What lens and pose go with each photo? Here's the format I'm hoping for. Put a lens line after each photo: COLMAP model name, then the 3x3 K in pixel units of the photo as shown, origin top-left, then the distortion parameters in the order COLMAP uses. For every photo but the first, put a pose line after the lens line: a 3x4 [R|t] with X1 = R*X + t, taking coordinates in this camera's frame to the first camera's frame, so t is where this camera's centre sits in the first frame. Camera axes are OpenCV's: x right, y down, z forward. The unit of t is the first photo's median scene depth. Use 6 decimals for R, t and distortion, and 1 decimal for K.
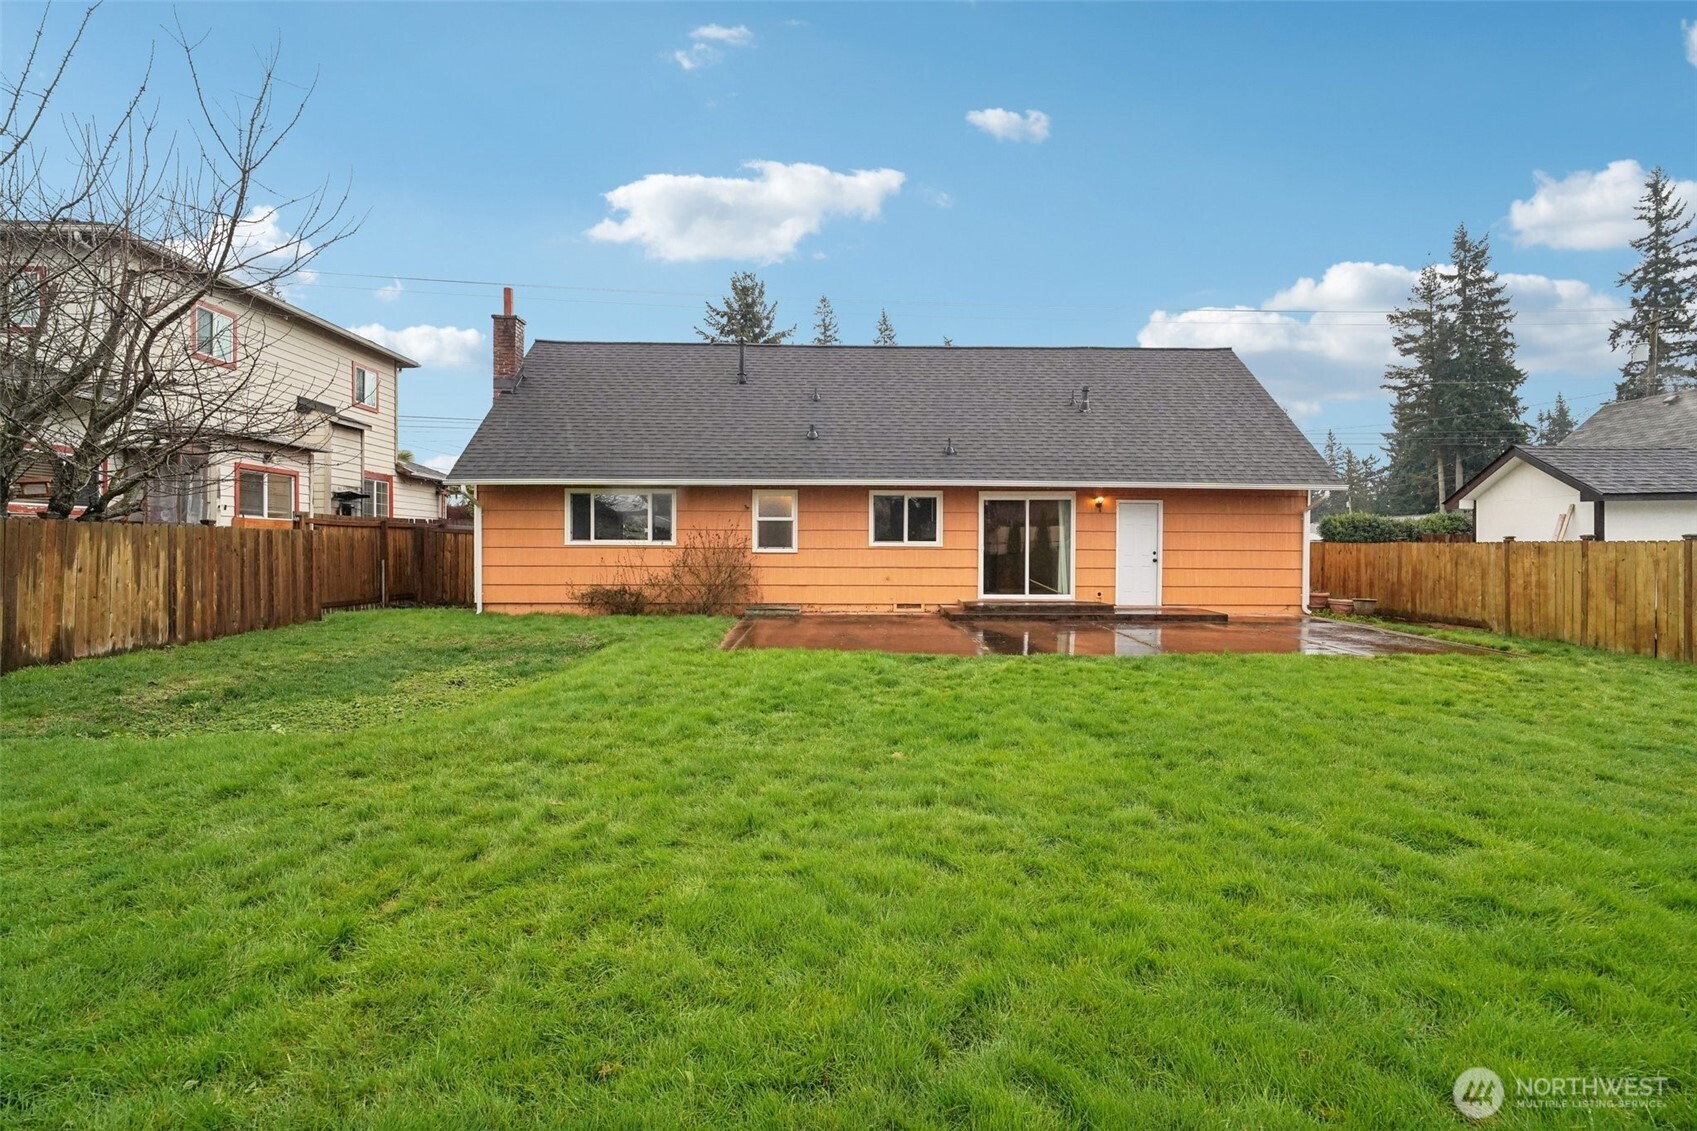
lens RADIAL K [[816.6, 0, 848.9], [0, 816.6, 558.3], [0, 0, 1]] dist [-0.018602, 0.009590]
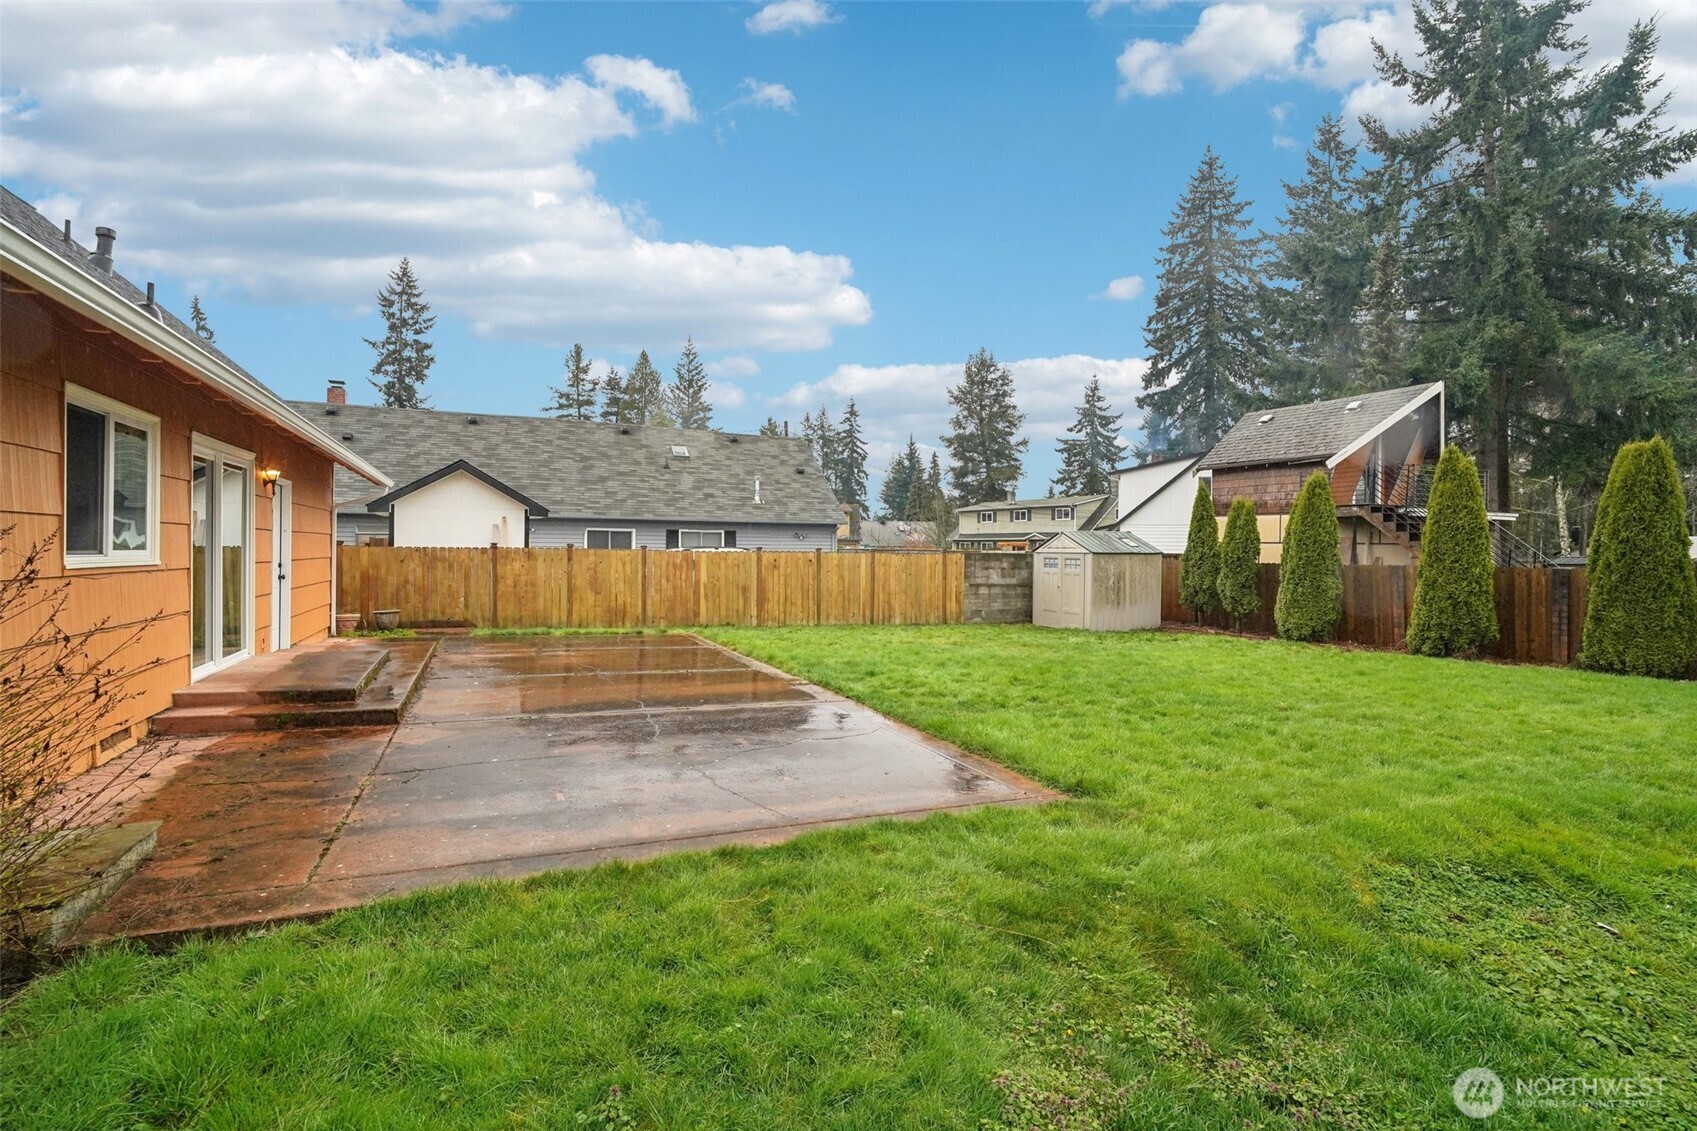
lens RADIAL K [[816.6, 0, 850.3], [0, 816.6, 557.2], [0, 0, 1]] dist [-0.018602, 0.009590]
pose [[-0.390737, -0.019318, 0.920300, -0.440901], [0.000829, 0.999772, 0.021338, -0.031703], [-0.920502, 0.009100, -0.390631, 1.011444]]
